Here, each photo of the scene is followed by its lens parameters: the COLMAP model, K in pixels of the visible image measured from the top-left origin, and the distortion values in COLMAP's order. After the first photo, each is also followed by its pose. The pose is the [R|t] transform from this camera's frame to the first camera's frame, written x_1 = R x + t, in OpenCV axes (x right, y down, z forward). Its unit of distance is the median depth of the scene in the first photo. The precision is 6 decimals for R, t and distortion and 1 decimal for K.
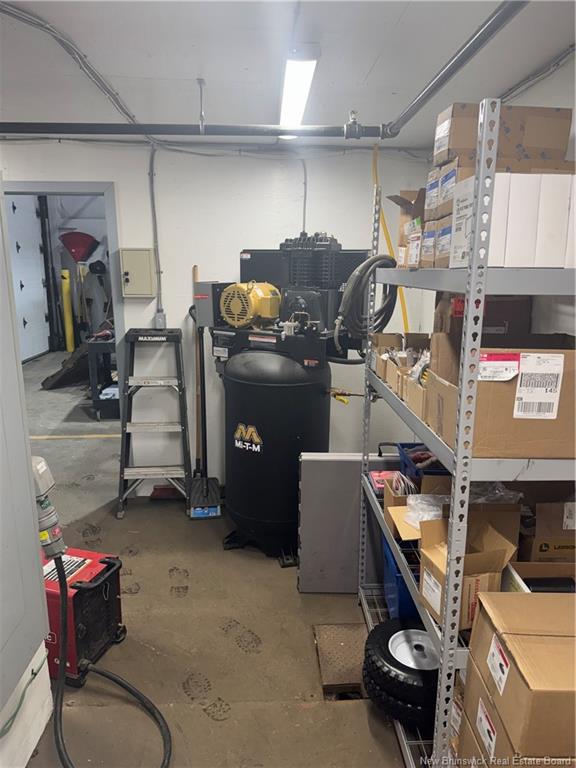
lens RADIAL K [[530.3, 0, 287.3], [0, 530.3, 381.2], [0, 0, 1]] dist [0.163175, -0.298028]
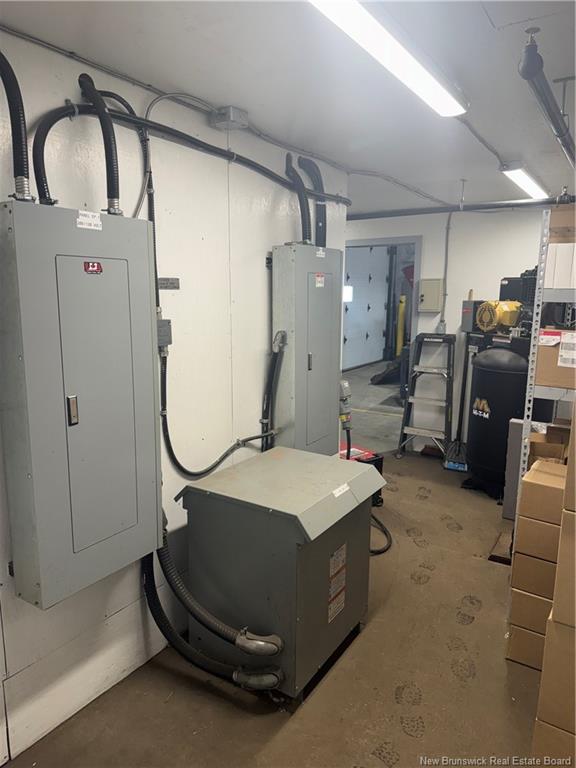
lens RADIAL K [[530.3, 0, 287.3], [0, 530.3, 381.2], [0, 0, 1]] dist [0.163175, -0.298028]
pose [[0.815648, 0.097557, -0.570265, 0.263953], [-0.124643, 0.992165, -0.008544, 0.092758], [0.564963, 0.078048, 0.821417, -0.406151]]
